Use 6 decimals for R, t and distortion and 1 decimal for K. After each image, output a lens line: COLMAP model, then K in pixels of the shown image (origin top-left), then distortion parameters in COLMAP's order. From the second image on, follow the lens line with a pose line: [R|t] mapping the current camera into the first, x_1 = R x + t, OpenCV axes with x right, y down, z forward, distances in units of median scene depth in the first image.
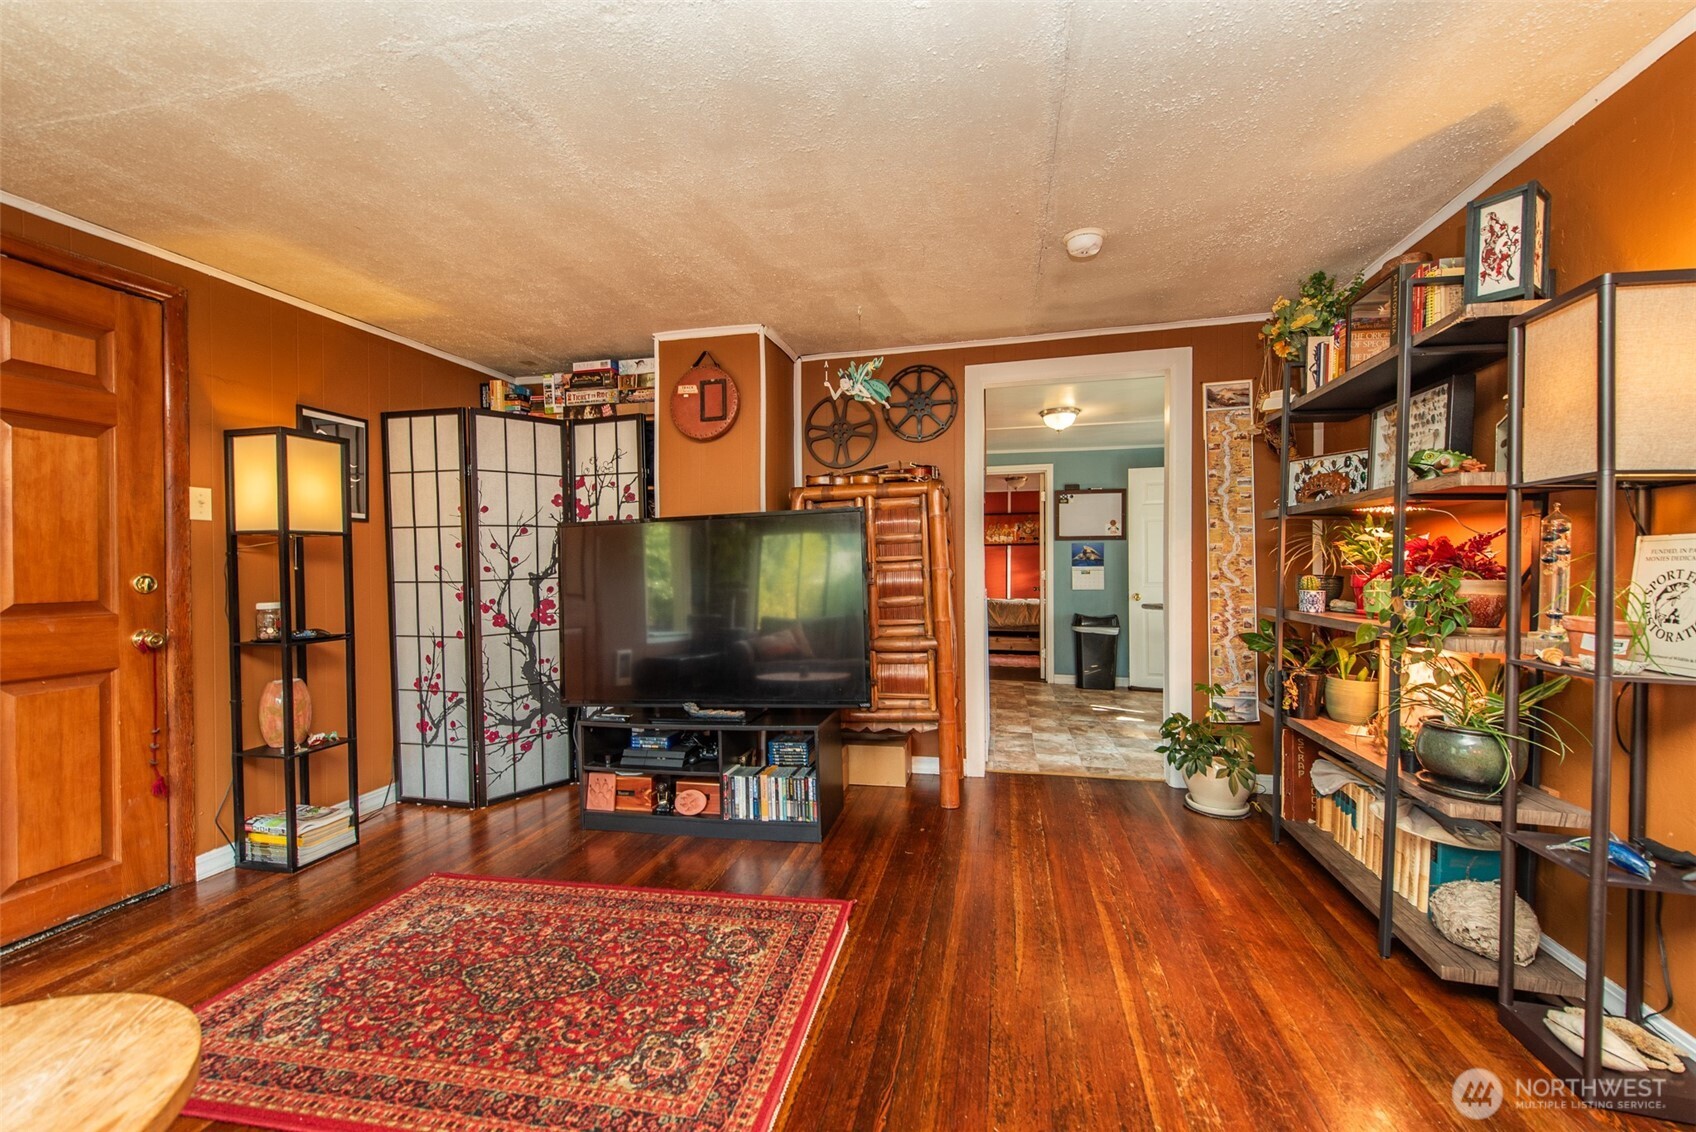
lens RADIAL K [[671.3, 0, 853.9], [0, 671.3, 570.6], [0, 0, 1]] dist [0.020610, -0.009839]
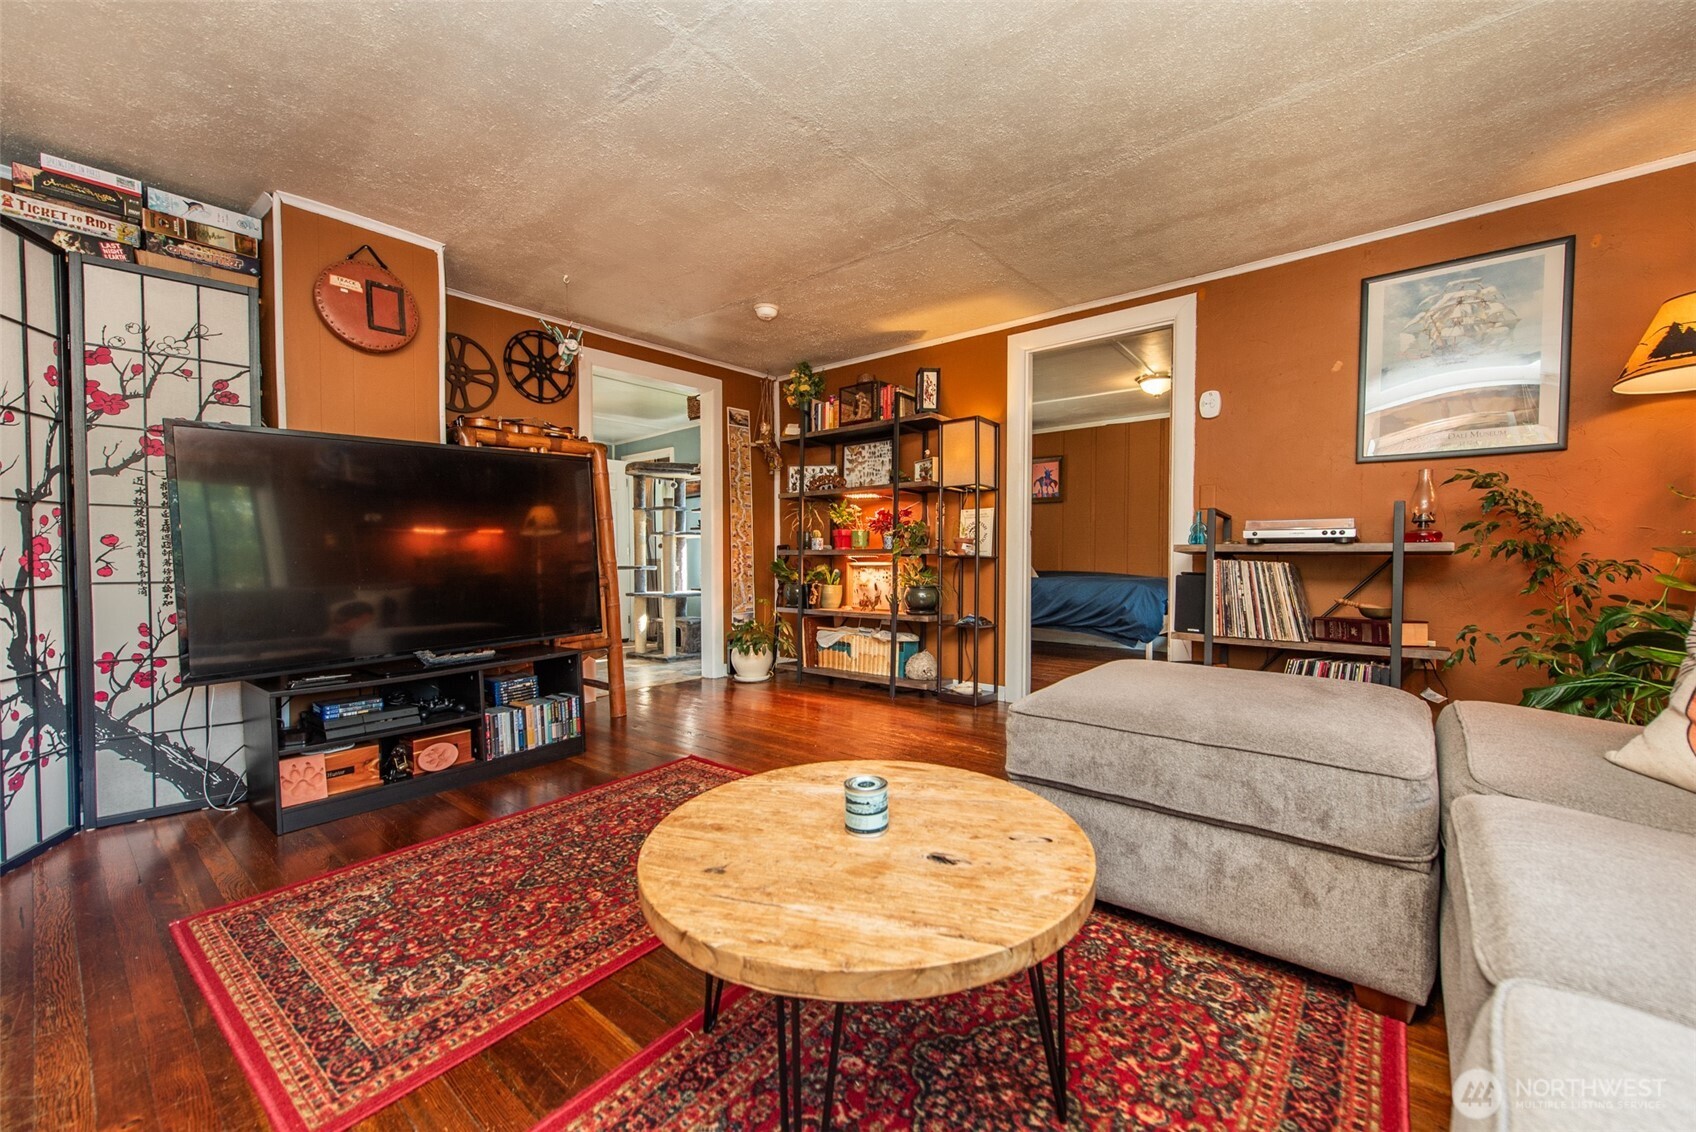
lens RADIAL K [[660.8, 0, 845.9], [0, 660.8, 570.9], [0, 0, 1]] dist [0.020052, -0.006035]
pose [[0.461367, -0.014394, 0.887093, -0.679177], [0.009840, 0.999890, 0.011107, 0.076514], [-0.887155, 0.003604, 0.461458, 0.082853]]
